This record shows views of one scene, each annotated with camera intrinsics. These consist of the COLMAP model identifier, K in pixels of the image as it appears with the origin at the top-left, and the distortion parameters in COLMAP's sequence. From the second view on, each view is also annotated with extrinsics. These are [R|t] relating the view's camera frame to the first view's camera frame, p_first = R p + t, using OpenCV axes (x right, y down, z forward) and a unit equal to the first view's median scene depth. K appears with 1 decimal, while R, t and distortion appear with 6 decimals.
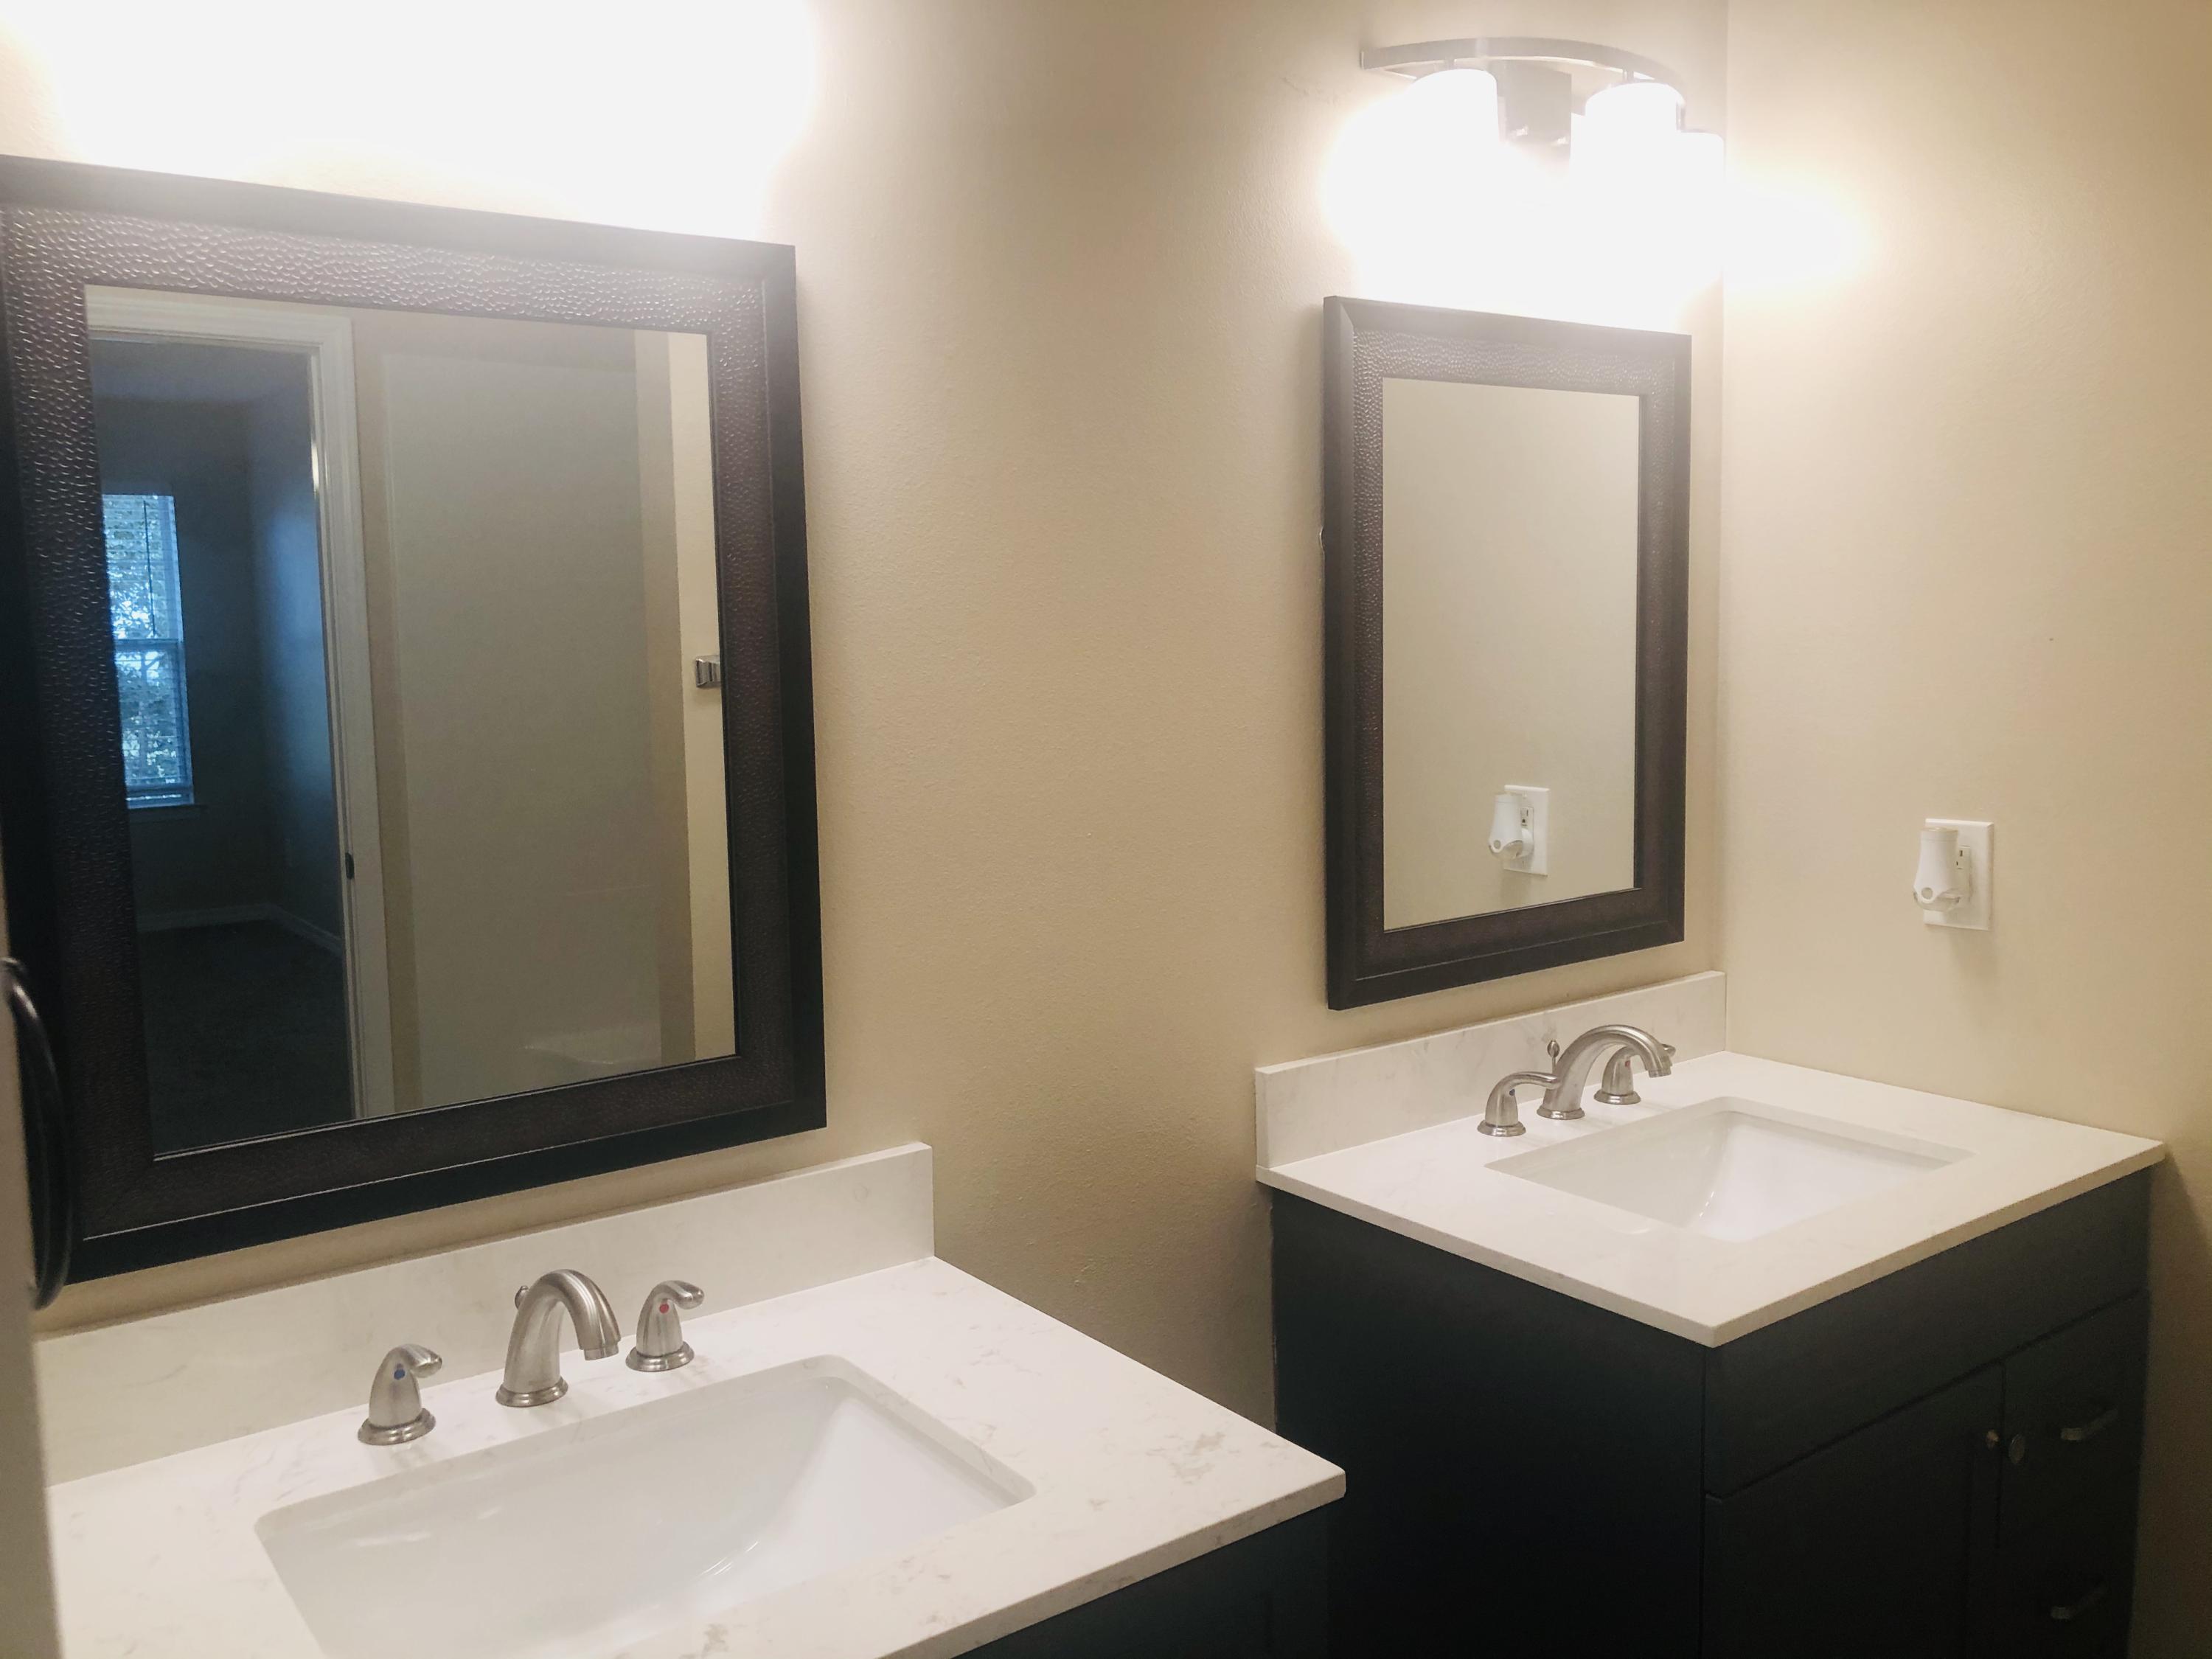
lens RADIAL K [[1870.8, 0, 1106.0], [0, 1870.8, 829.5], [0, 0, 1]] dist [0.033491, -0.020424]
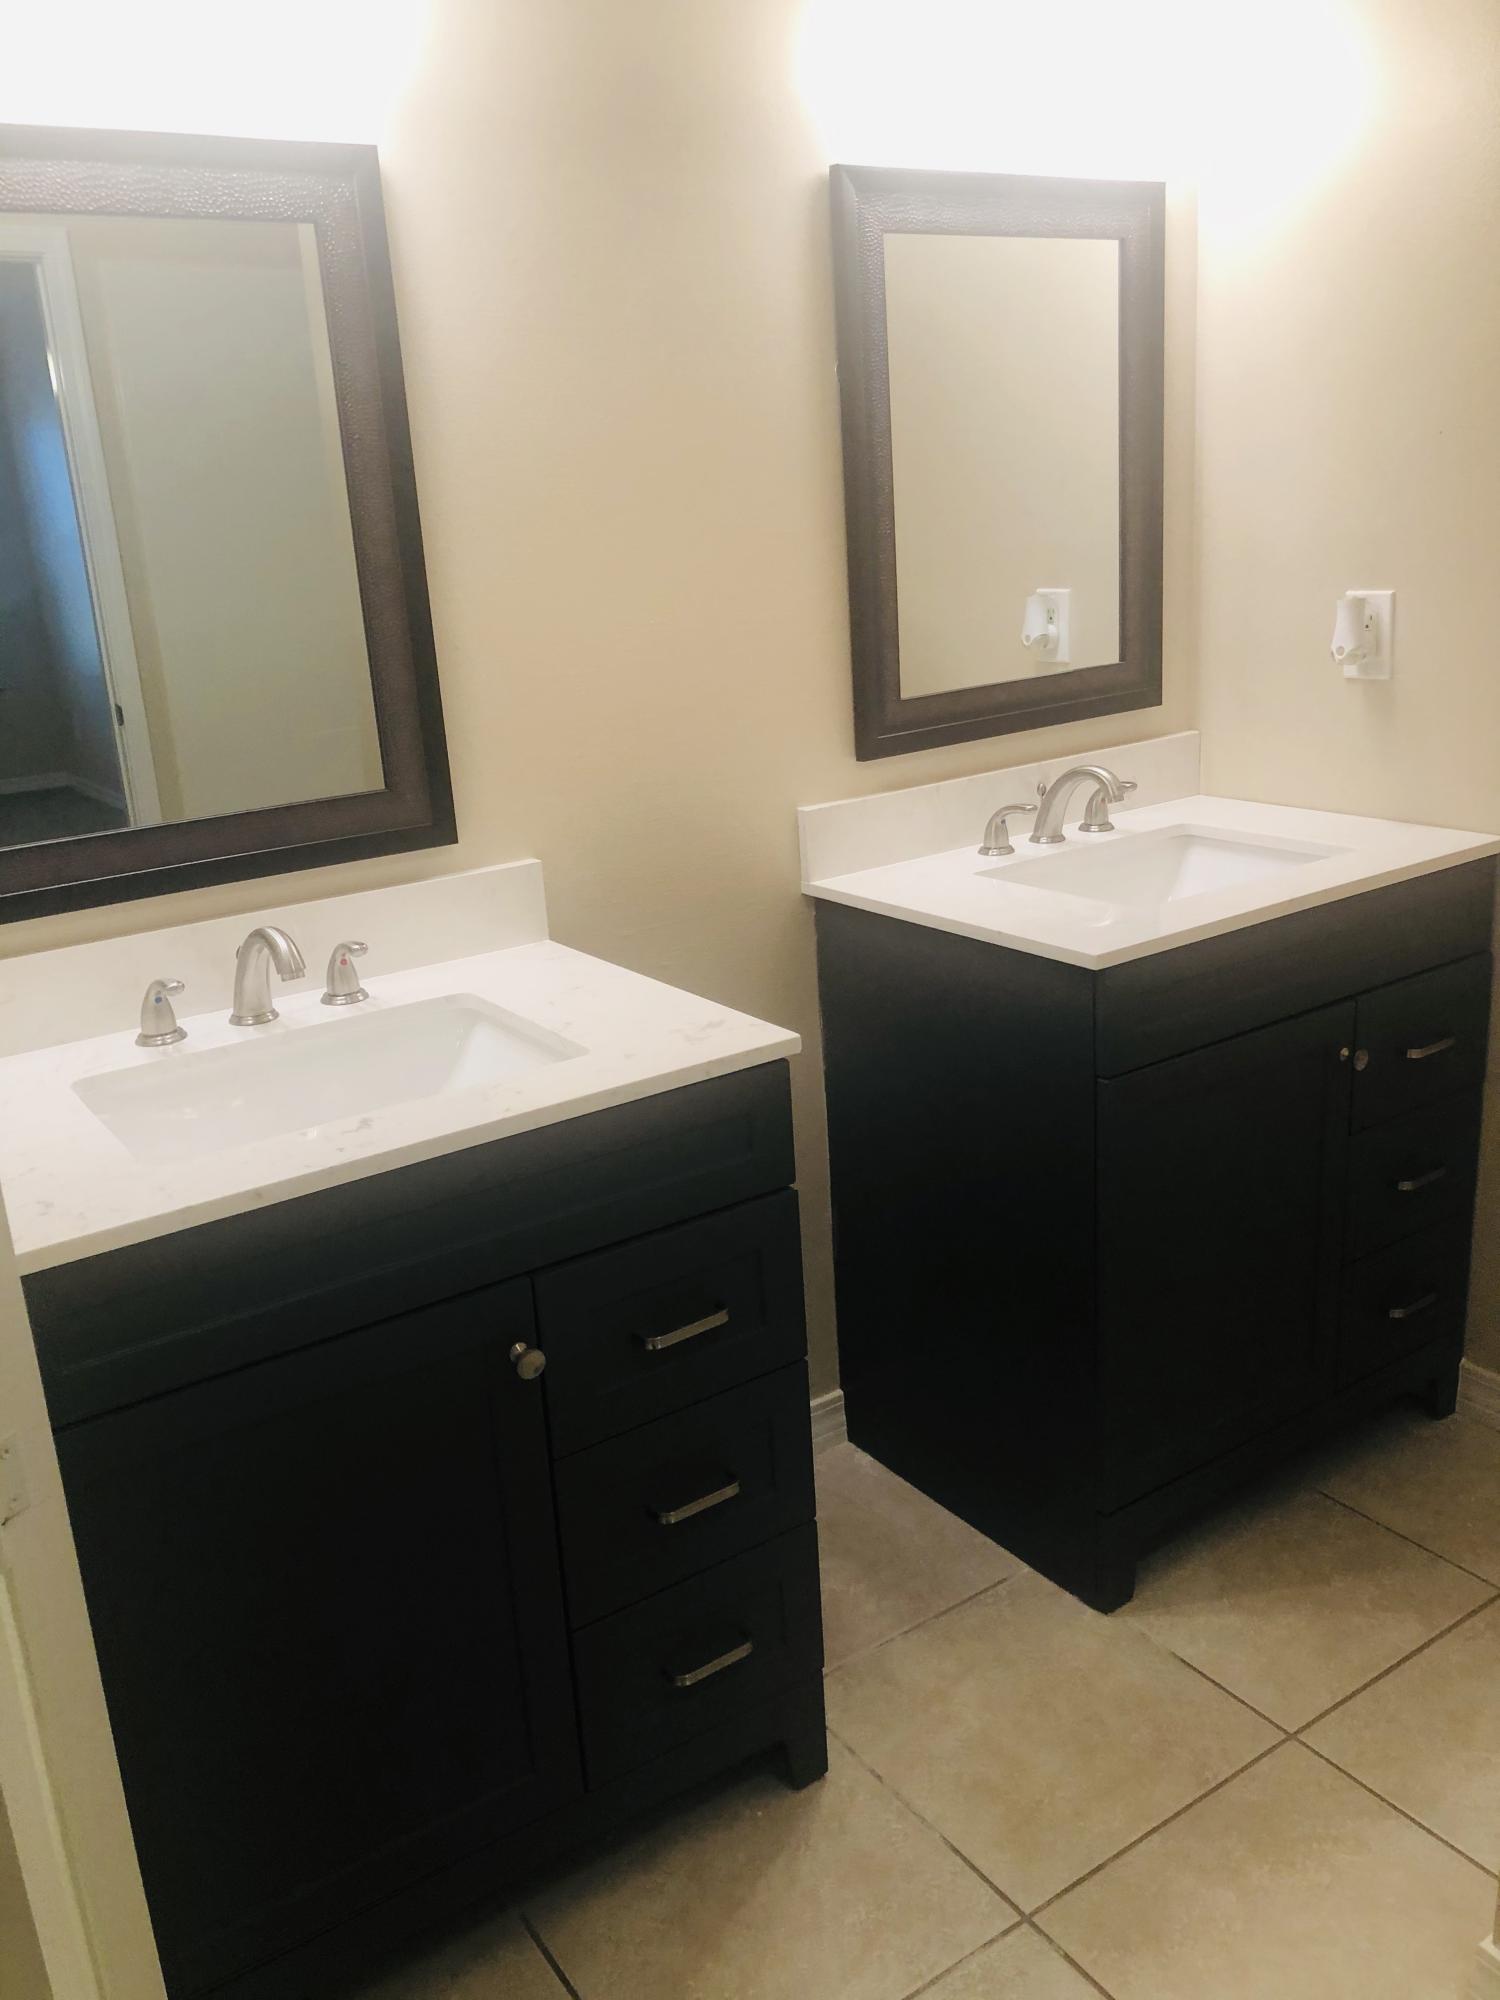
lens RADIAL K [[1691.5, 0, 750.0], [0, 1691.5, 1000.0], [0, 0, 1]] dist [0.033491, -0.020424]
pose [[0.998525, -0.030642, -0.044820, 0.095141], [0.038019, 0.983959, 0.174298, 0.054681], [0.038760, -0.175745, 0.983672, -0.185639]]
